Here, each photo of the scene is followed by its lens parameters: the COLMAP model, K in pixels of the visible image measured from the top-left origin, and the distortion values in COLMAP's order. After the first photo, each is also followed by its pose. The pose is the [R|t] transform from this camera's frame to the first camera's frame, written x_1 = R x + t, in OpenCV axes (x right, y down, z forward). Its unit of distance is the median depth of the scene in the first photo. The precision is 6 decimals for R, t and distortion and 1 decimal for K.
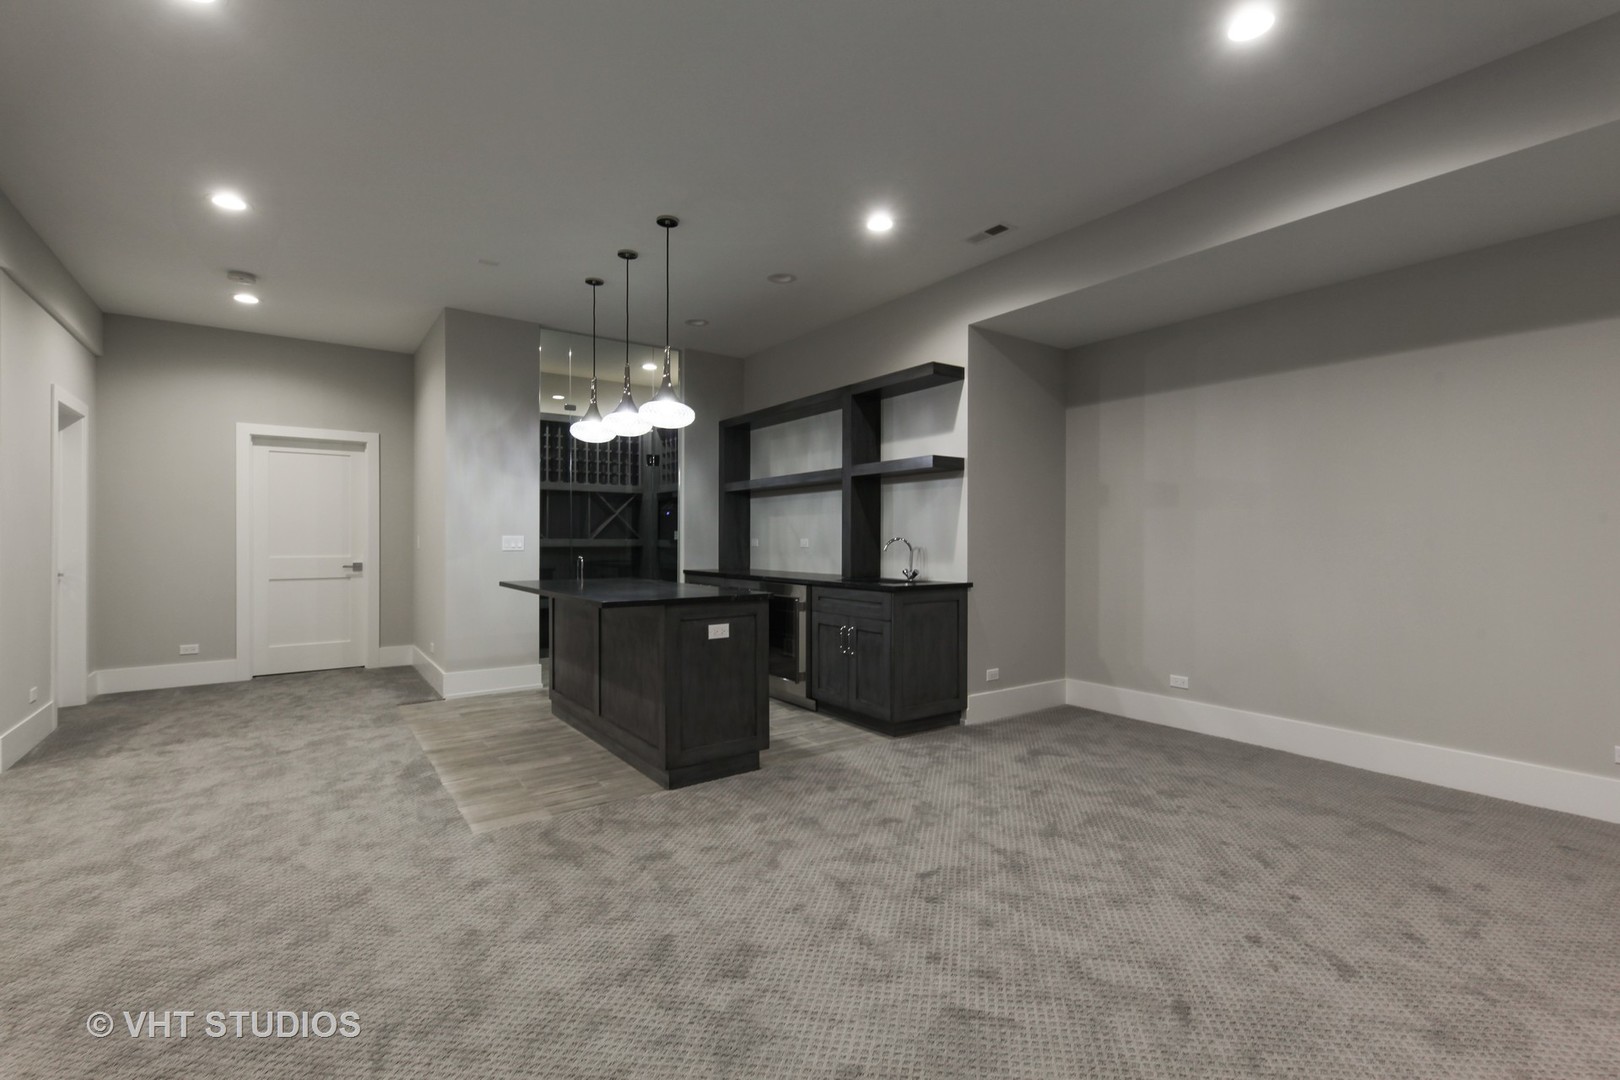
lens RADIAL K [[732.1, 0, 817.2], [0, 732.1, 541.1], [0, 0, 1]] dist [0.019649, -0.004019]
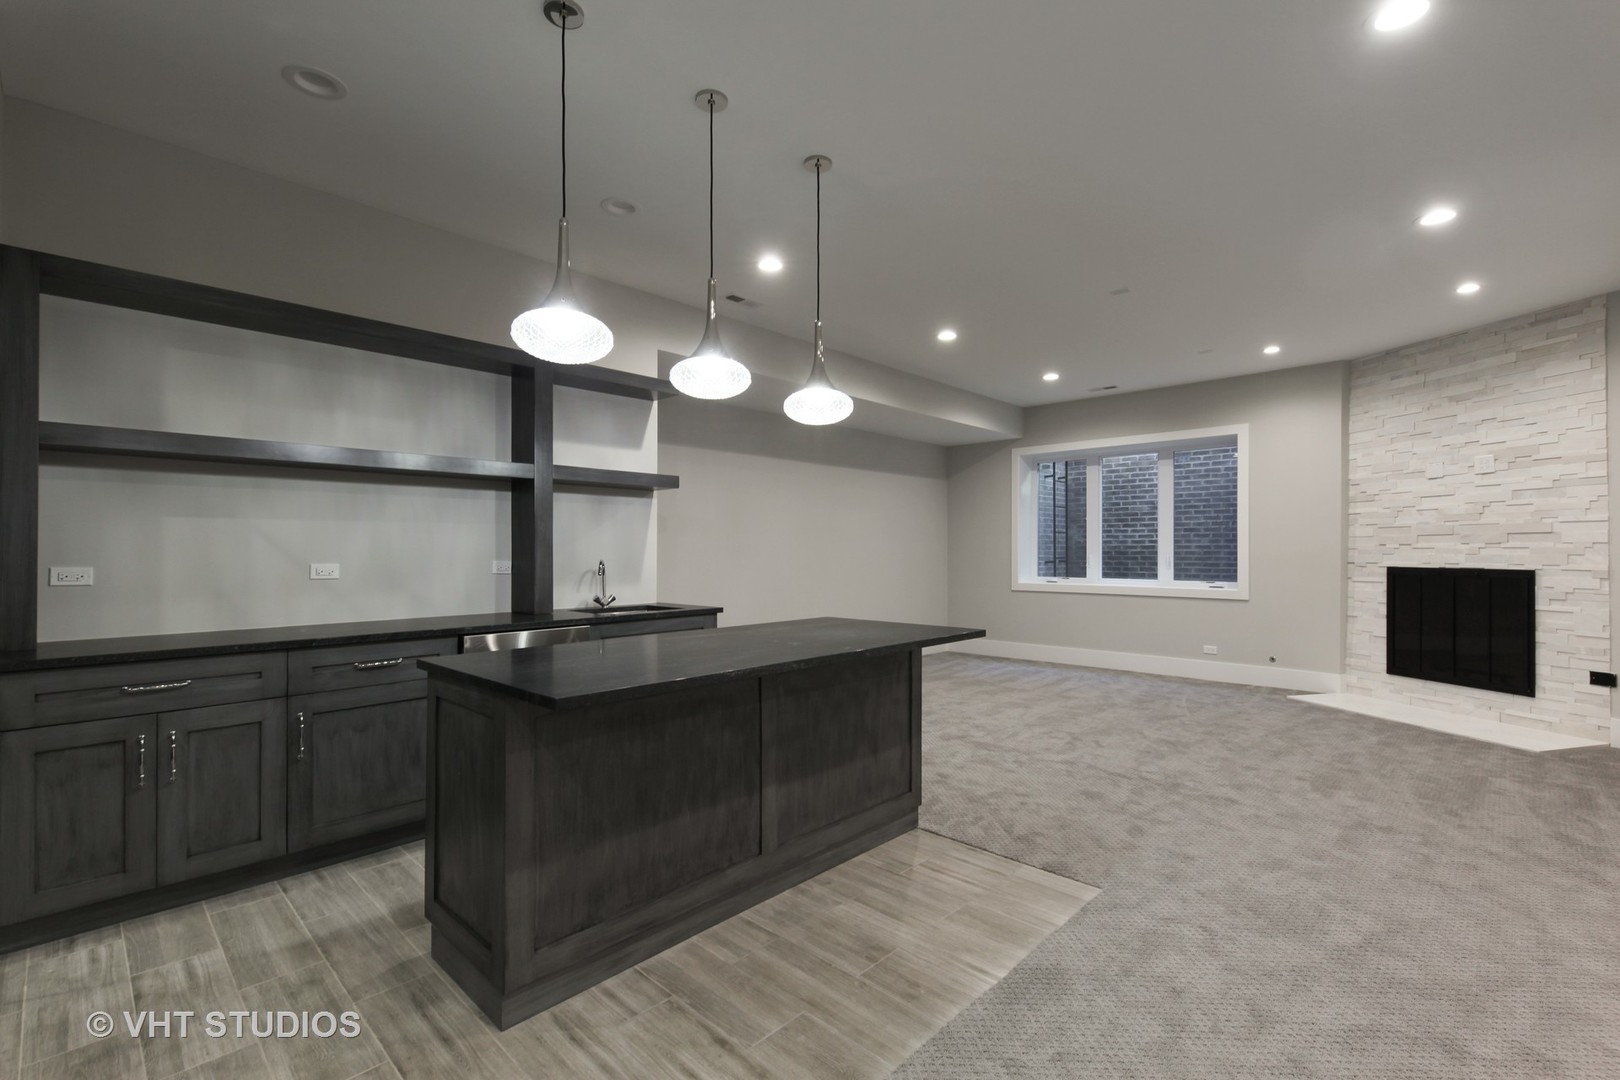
lens RADIAL K [[732.1, 0, 816.2], [0, 732.1, 544.0], [0, 0, 1]] dist [0.019649, -0.004019]
pose [[-0.200101, 0.002767, 0.979771, -0.812364], [0.000313, 0.999996, -0.002760, -0.020748], [-0.979775, -0.000246, -0.200101, 0.959064]]
